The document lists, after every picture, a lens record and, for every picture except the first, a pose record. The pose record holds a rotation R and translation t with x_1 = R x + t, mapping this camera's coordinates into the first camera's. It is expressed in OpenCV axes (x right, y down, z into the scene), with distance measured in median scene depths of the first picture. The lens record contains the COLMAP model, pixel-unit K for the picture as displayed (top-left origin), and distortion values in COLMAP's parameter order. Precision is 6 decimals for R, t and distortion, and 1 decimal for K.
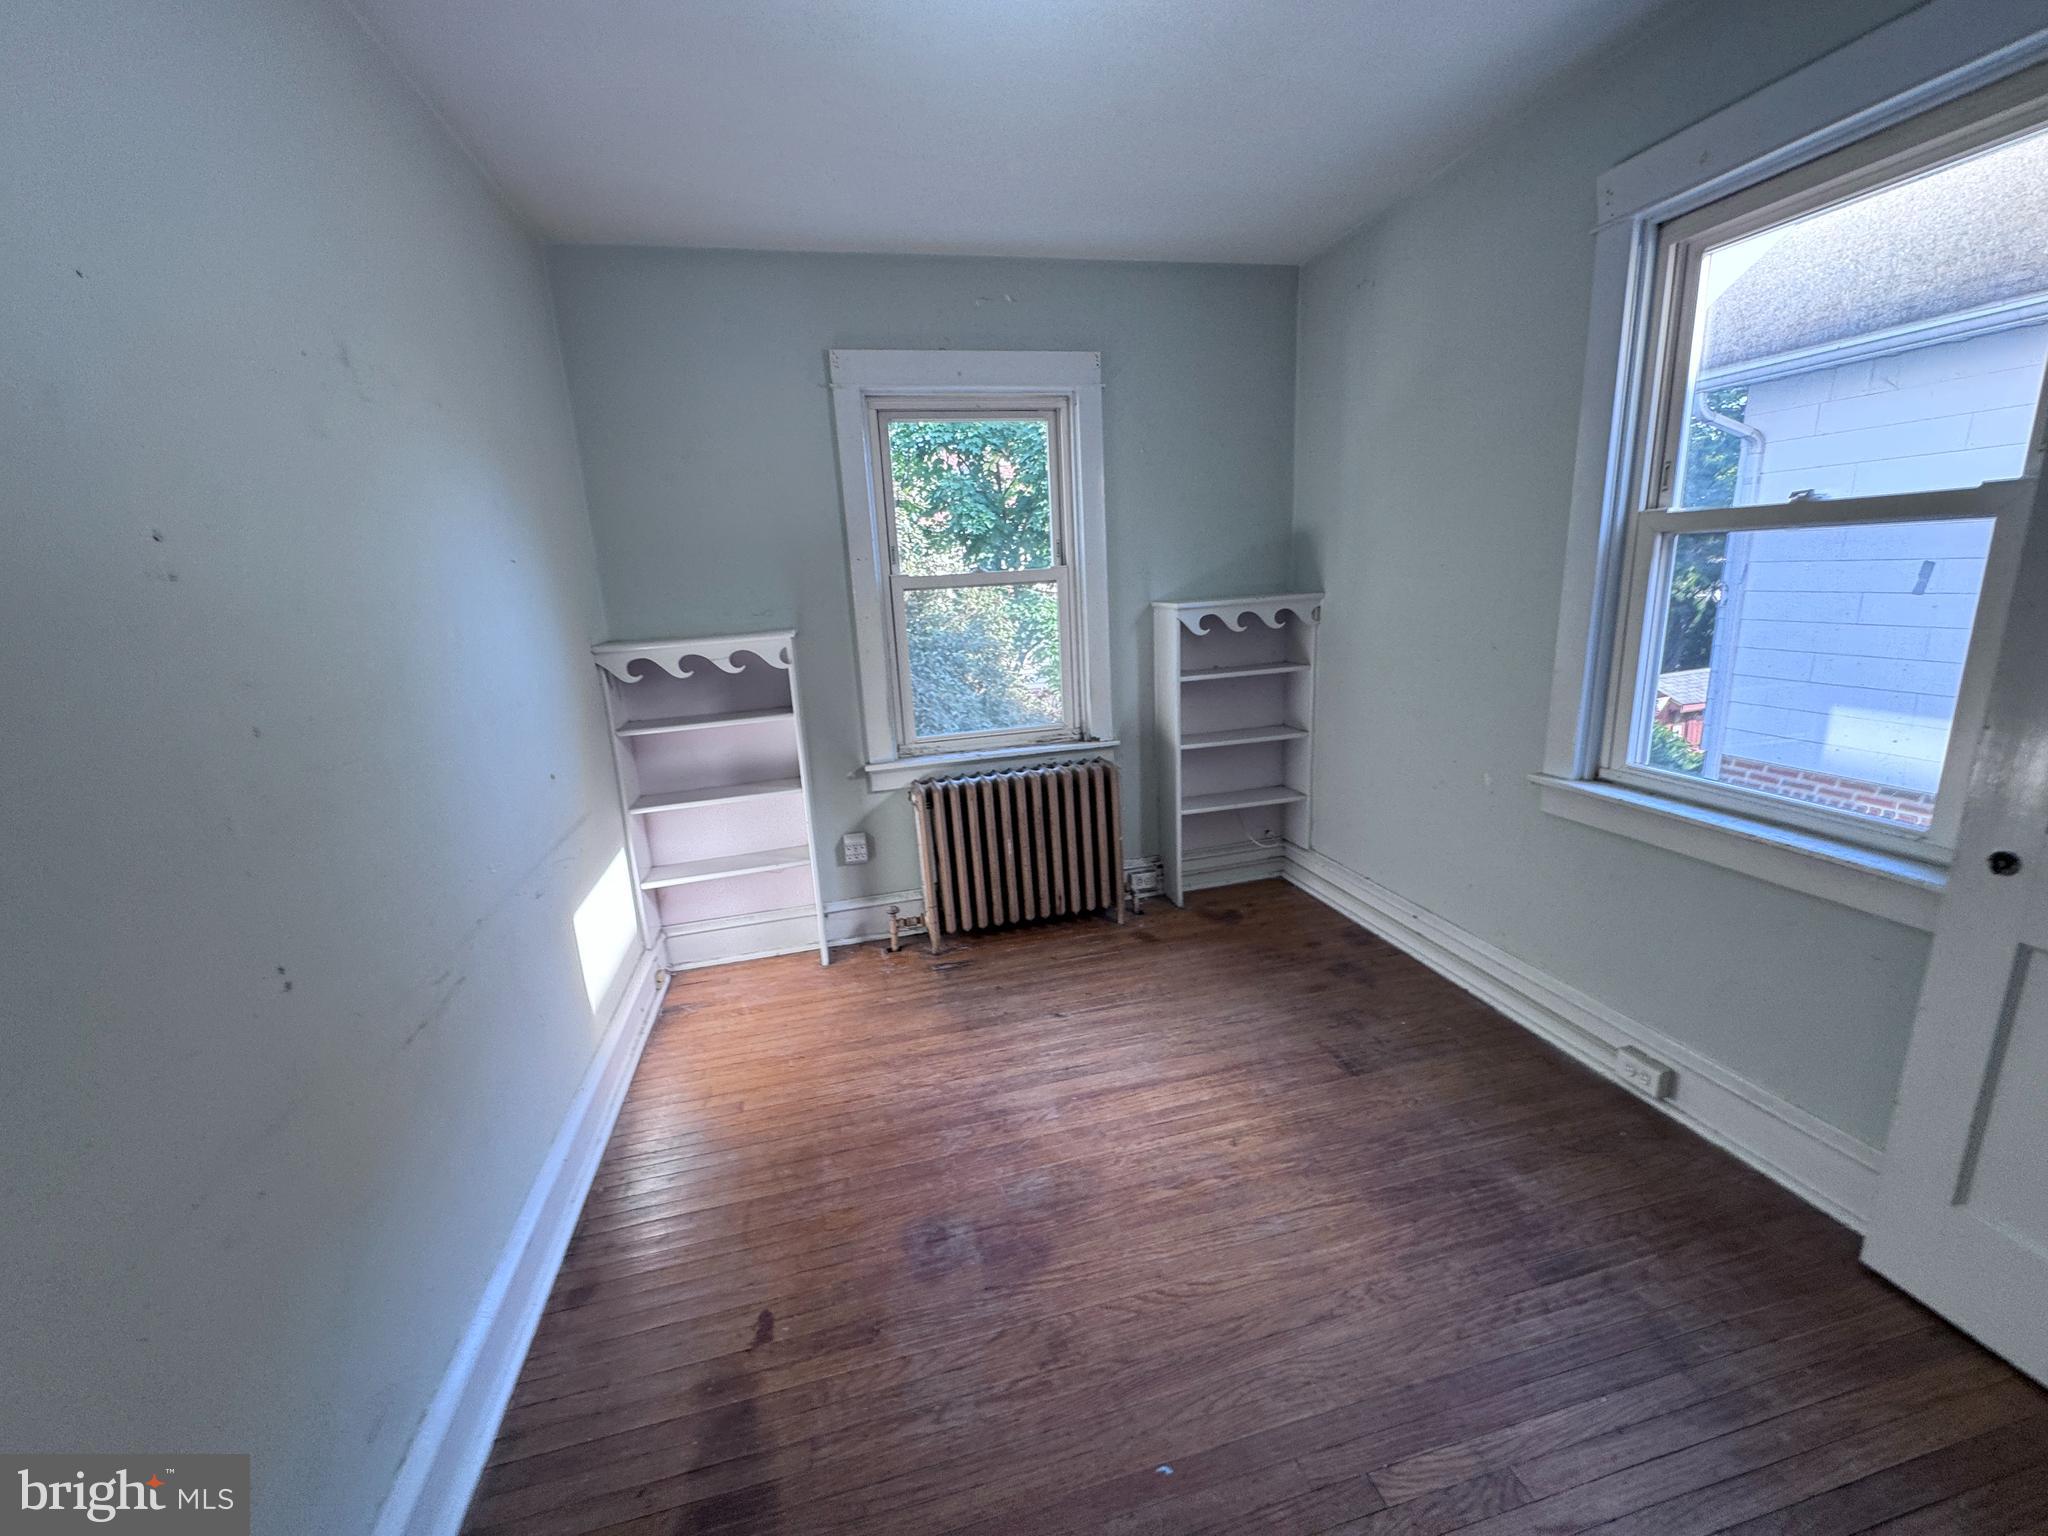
lens RADIAL K [[817.2, 0, 1020.1], [0, 817.2, 774.4], [0, 0, 1]] dist [-0.003506, 0.000168]
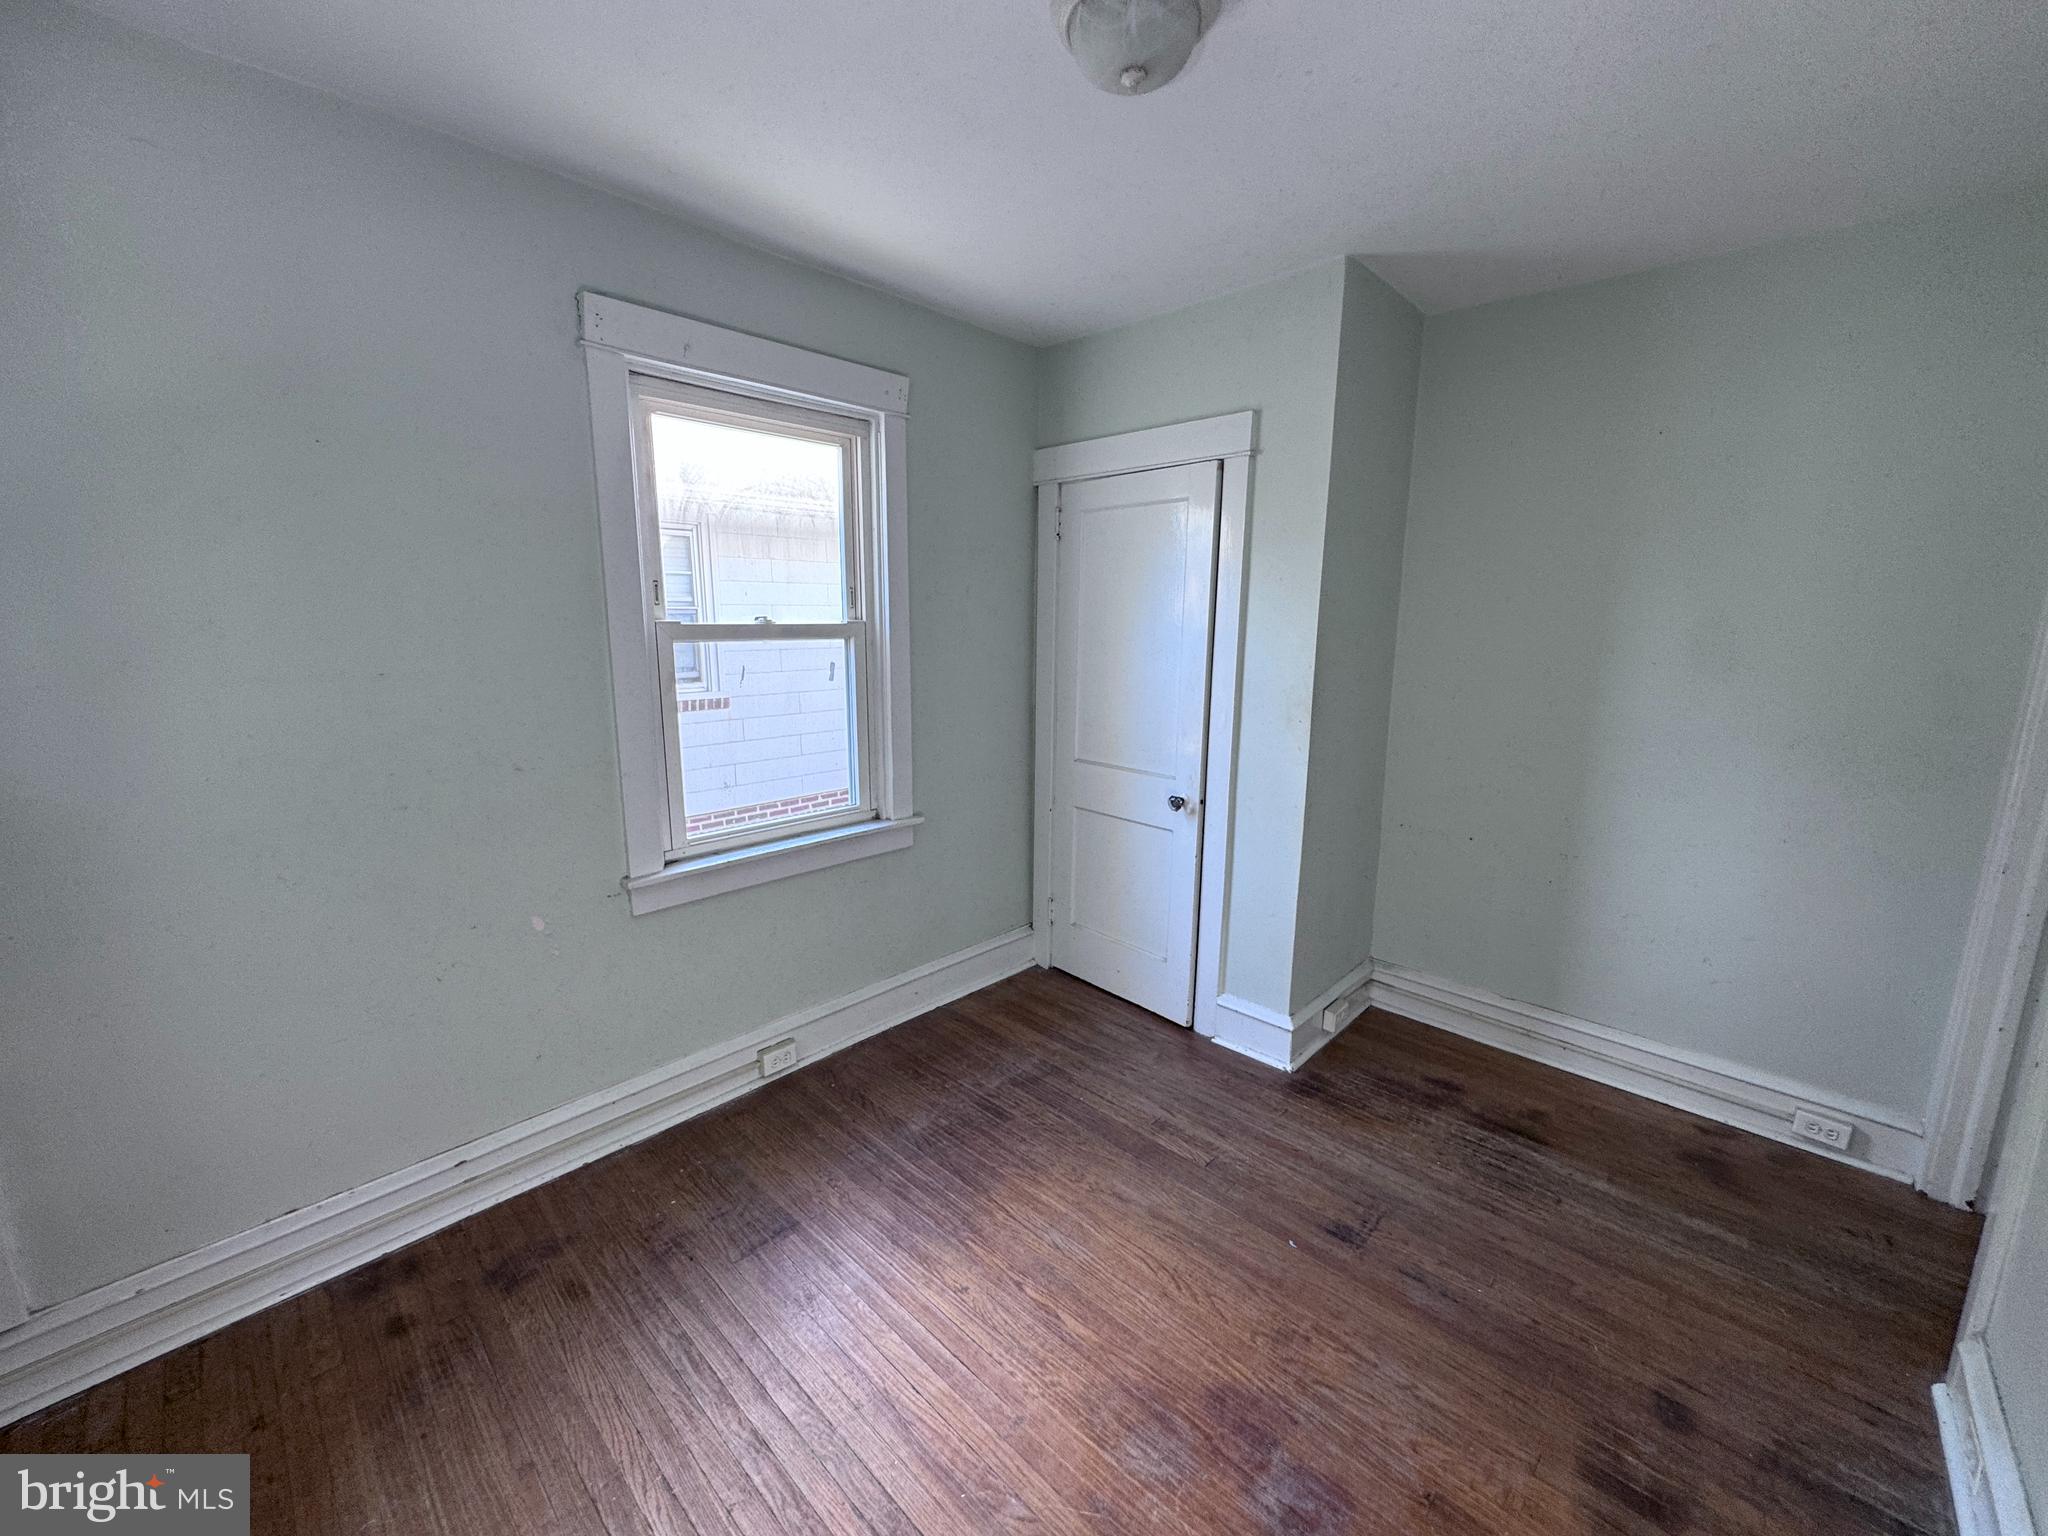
lens RADIAL K [[817.2, 0, 1019.1], [0, 817.2, 775.8], [0, 0, 1]] dist [-0.003506, 0.000168]
pose [[-0.538990, -0.108518, 0.835292, -0.520494], [0.228043, 0.935832, 0.268730, -0.347073], [-0.810855, 0.335325, -0.479657, 1.340186]]
